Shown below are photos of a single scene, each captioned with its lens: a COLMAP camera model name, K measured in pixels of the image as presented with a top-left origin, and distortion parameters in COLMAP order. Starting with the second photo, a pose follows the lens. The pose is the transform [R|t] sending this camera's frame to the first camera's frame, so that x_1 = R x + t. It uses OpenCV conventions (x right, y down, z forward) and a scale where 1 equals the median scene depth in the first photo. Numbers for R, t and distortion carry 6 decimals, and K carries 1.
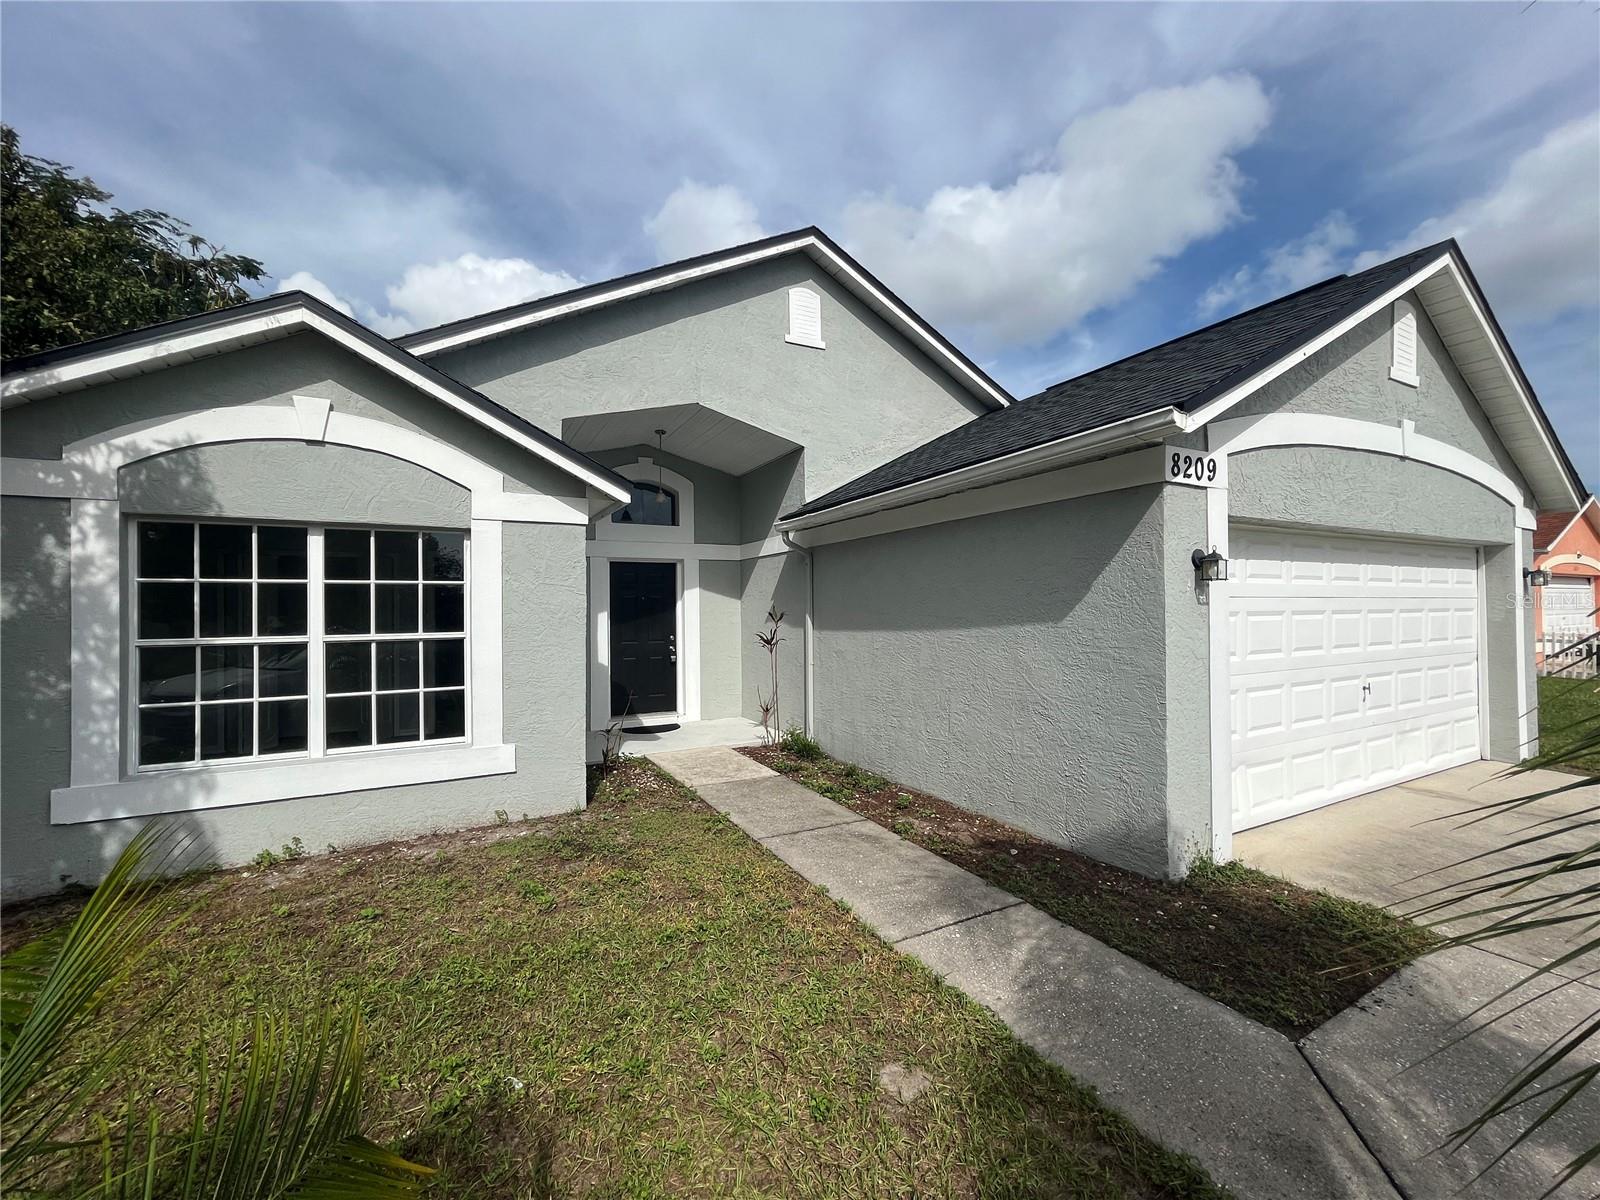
lens RADIAL K [[635.8, 0, 809.6], [0, 635.8, 597.7], [0, 0, 1]] dist [-0.002694, -0.000192]
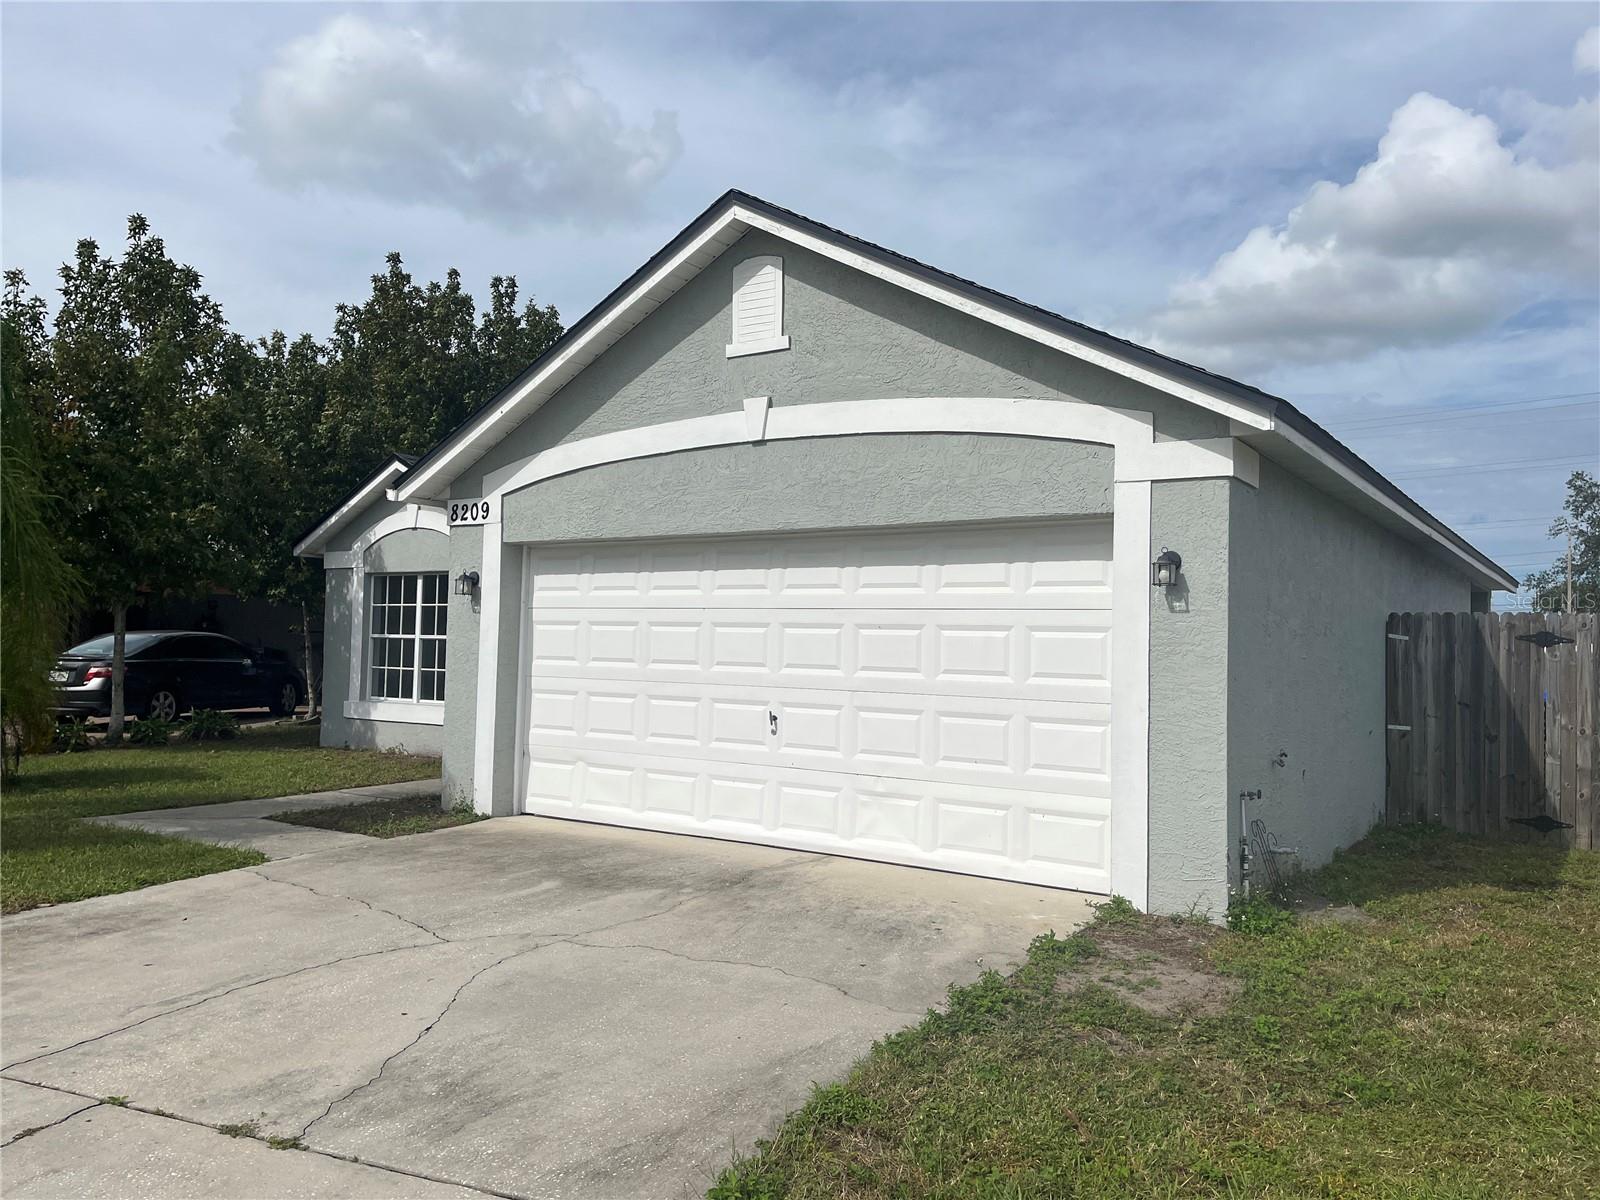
lens RADIAL K [[1219.6, 0, 802.7], [0, 1219.6, 638.7], [0, 0, 1]] dist [0.052757, -0.004014]
pose [[0.469603, 0.010912, -0.882810, 2.813947], [-0.017556, 0.999841, 0.003020, 0.040531], [0.882703, 0.014080, 0.469720, 0.343543]]
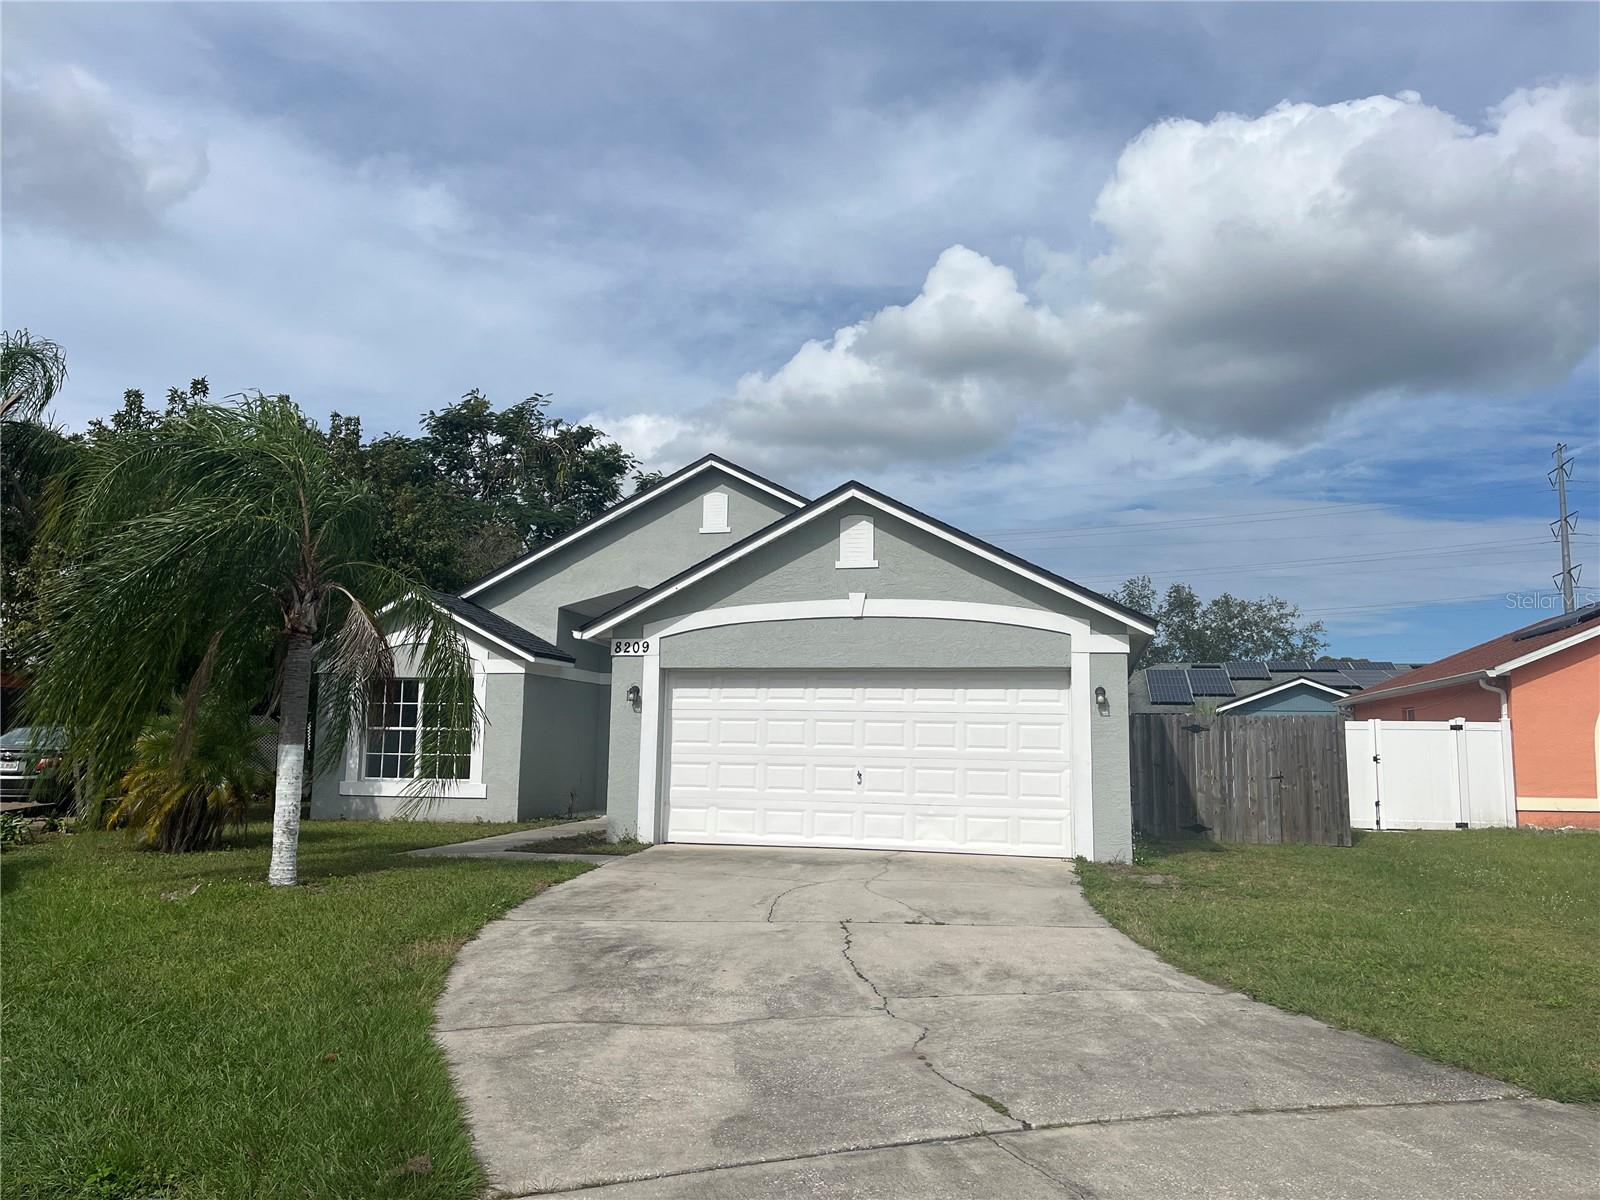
lens RADIAL K [[1219.6, 0, 802.7], [0, 1219.6, 638.7], [0, 0, 1]] dist [0.052757, -0.004014]
pose [[0.761214, -0.038383, -0.647364, 3.160394], [-0.016050, 0.996826, -0.077975, 0.064224], [0.648302, 0.069746, 0.758182, -1.476498]]
